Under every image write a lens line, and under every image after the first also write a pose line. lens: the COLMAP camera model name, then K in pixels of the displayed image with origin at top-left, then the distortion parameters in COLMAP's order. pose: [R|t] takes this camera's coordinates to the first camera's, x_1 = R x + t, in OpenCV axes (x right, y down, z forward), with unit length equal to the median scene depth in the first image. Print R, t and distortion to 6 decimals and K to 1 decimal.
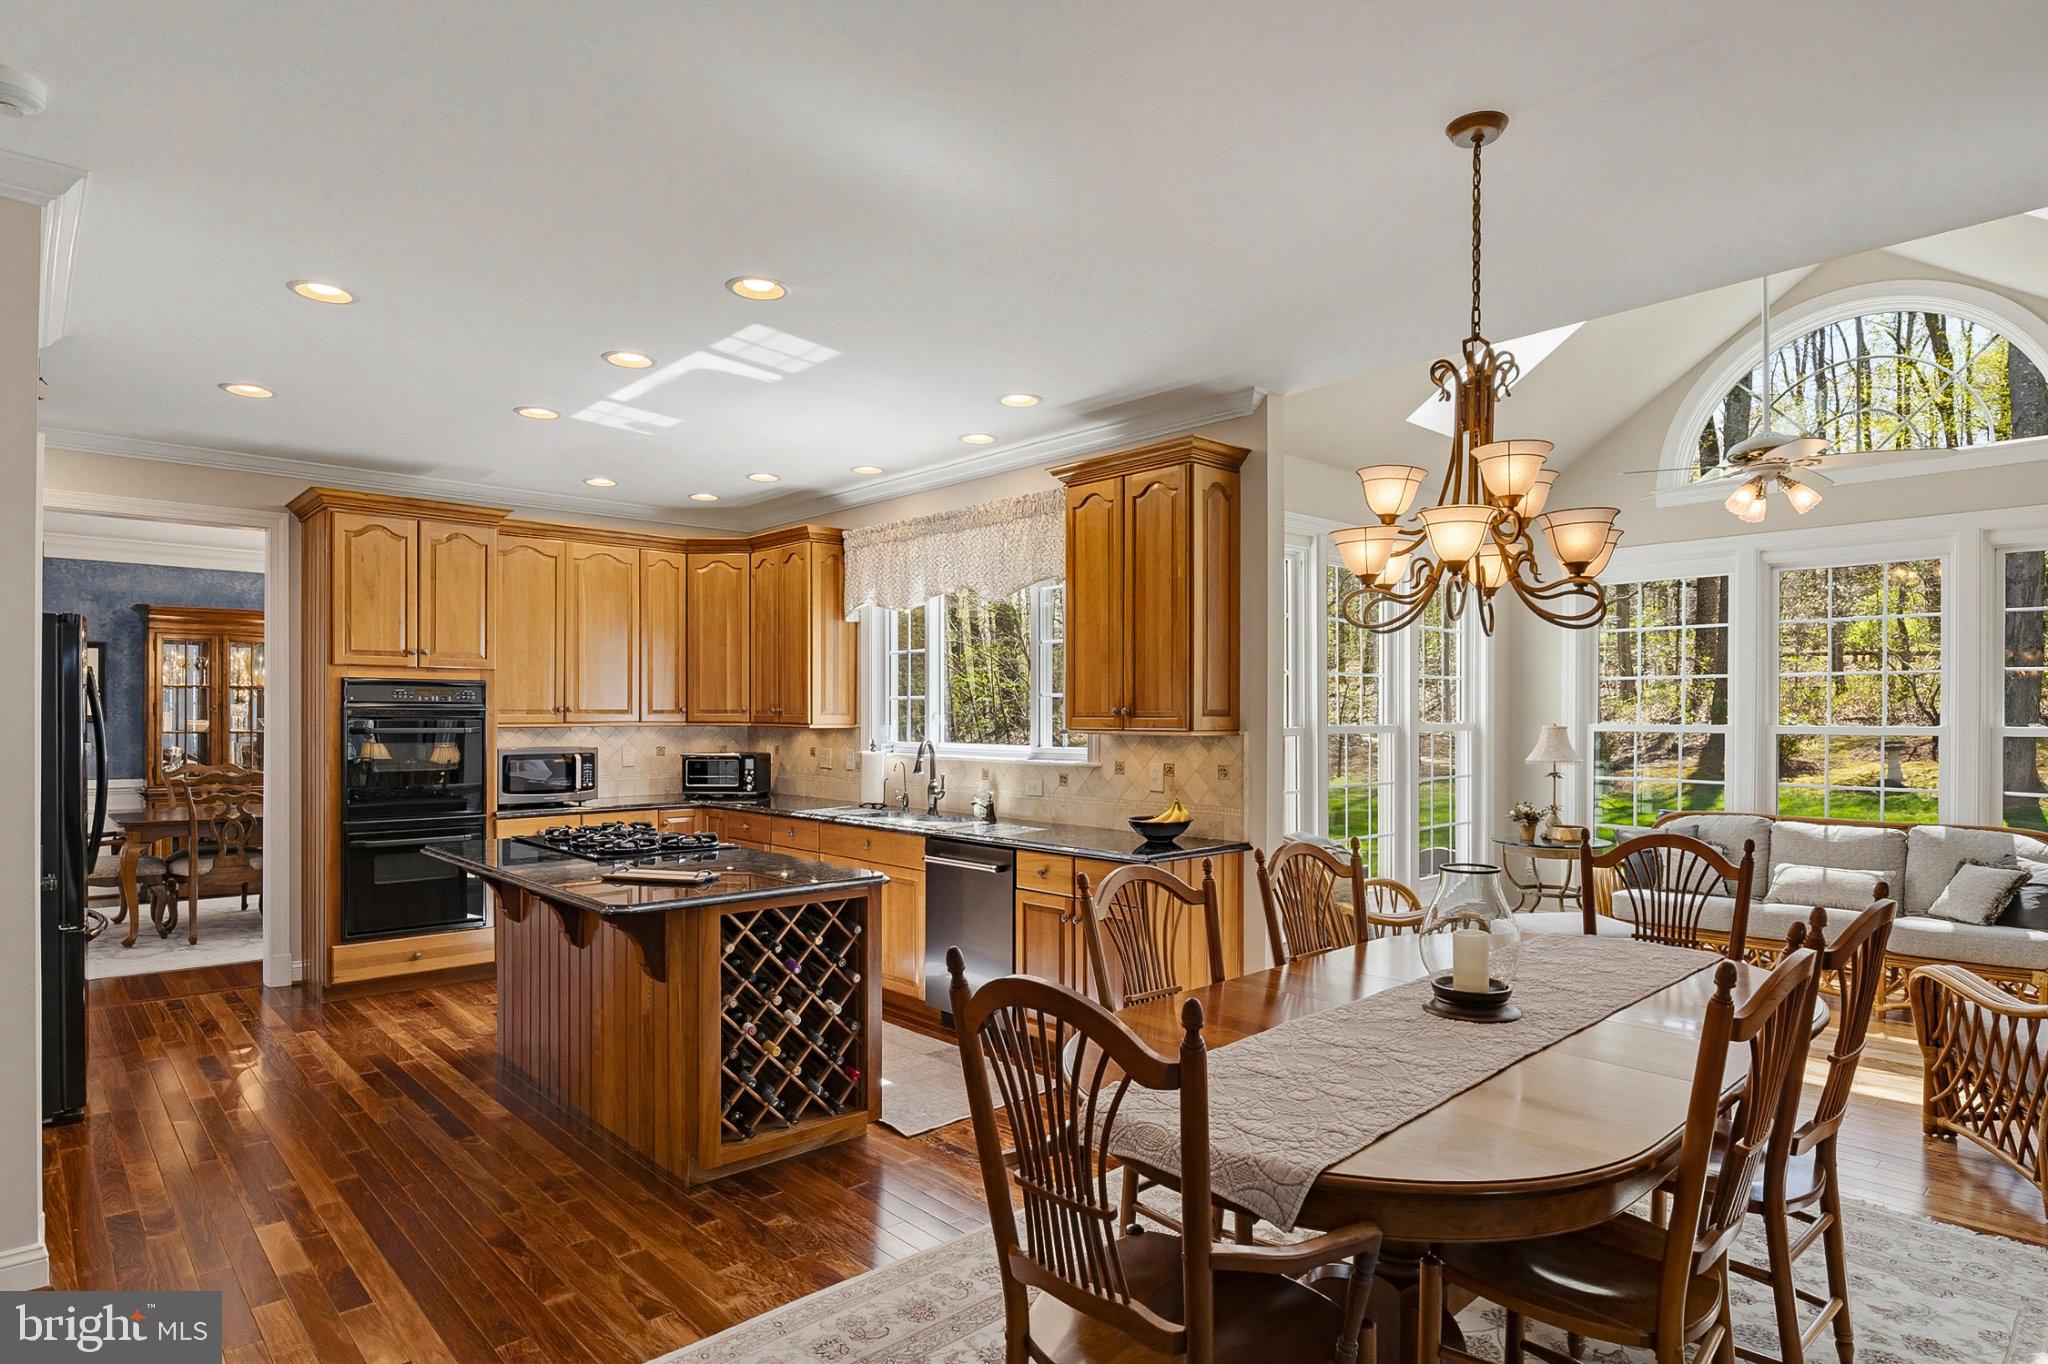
lens RADIAL K [[1101.3, 0, 1023.5], [0, 1101.3, 713.4], [0, 0, 1]] dist [0.000628, 0.000300]
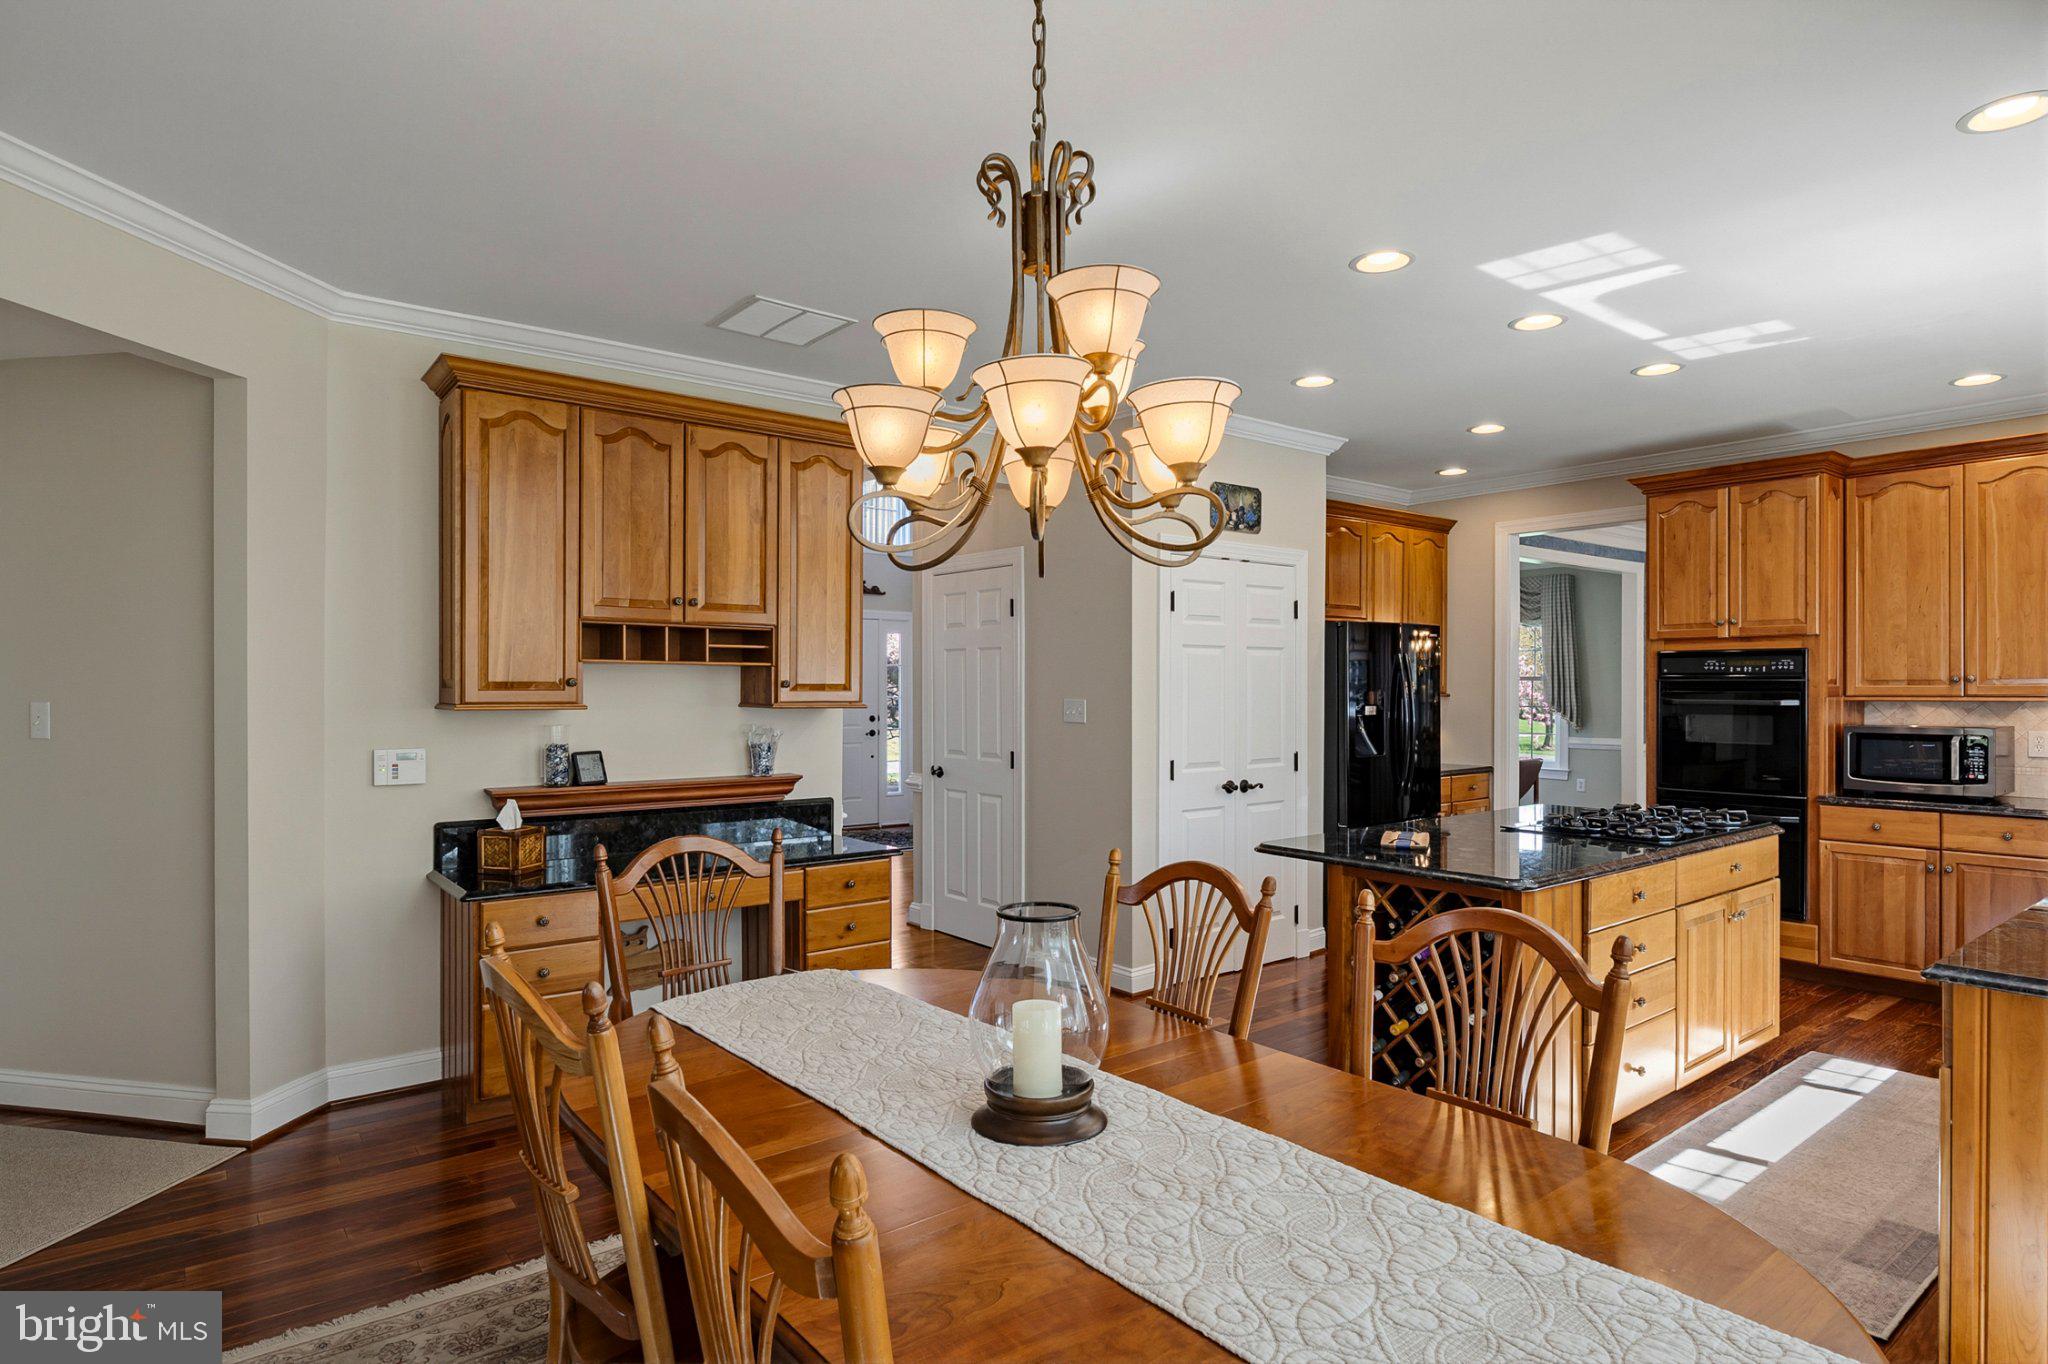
lens RADIAL K [[1097.3, 0, 1024.0], [0, 1097.3, 682.0], [0, 0, 1]] dist [-0.000903, 0.000227]
pose [[-0.077940, -0.004111, -0.996950, 0.478745], [0.002060, 0.999989, -0.004284, 0.000751], [0.996956, -0.002388, -0.077930, 0.462484]]
